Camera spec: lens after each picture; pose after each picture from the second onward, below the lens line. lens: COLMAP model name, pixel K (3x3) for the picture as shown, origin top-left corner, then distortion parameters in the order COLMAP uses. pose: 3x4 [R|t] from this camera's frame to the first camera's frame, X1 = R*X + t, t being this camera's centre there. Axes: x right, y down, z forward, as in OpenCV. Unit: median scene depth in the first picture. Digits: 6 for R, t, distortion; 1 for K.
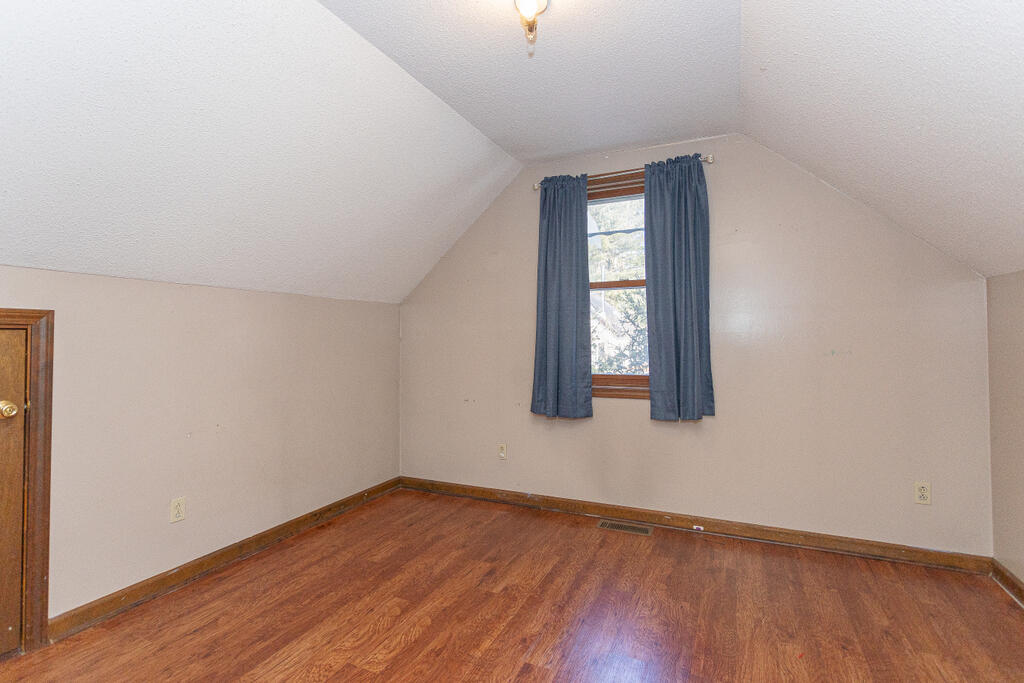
lens RADIAL K [[513.7, 0, 509.4], [0, 513.7, 336.7], [0, 0, 1]] dist [0.017039, -0.002791]
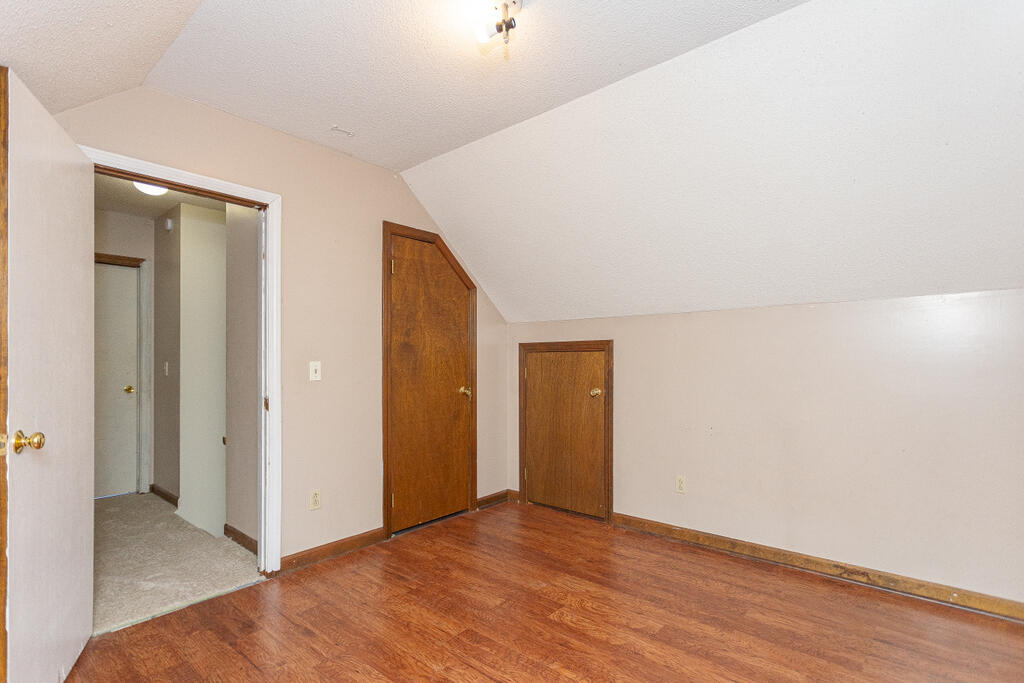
lens RADIAL K [[513.7, 0, 510.3], [0, 513.7, 350.6], [0, 0, 1]] dist [0.017039, -0.002791]
pose [[-0.317684, -0.018892, -0.948008, 0.819635], [0.007975, 0.999713, -0.022594, 0.022876], [0.948163, -0.014738, -0.317442, 1.104884]]
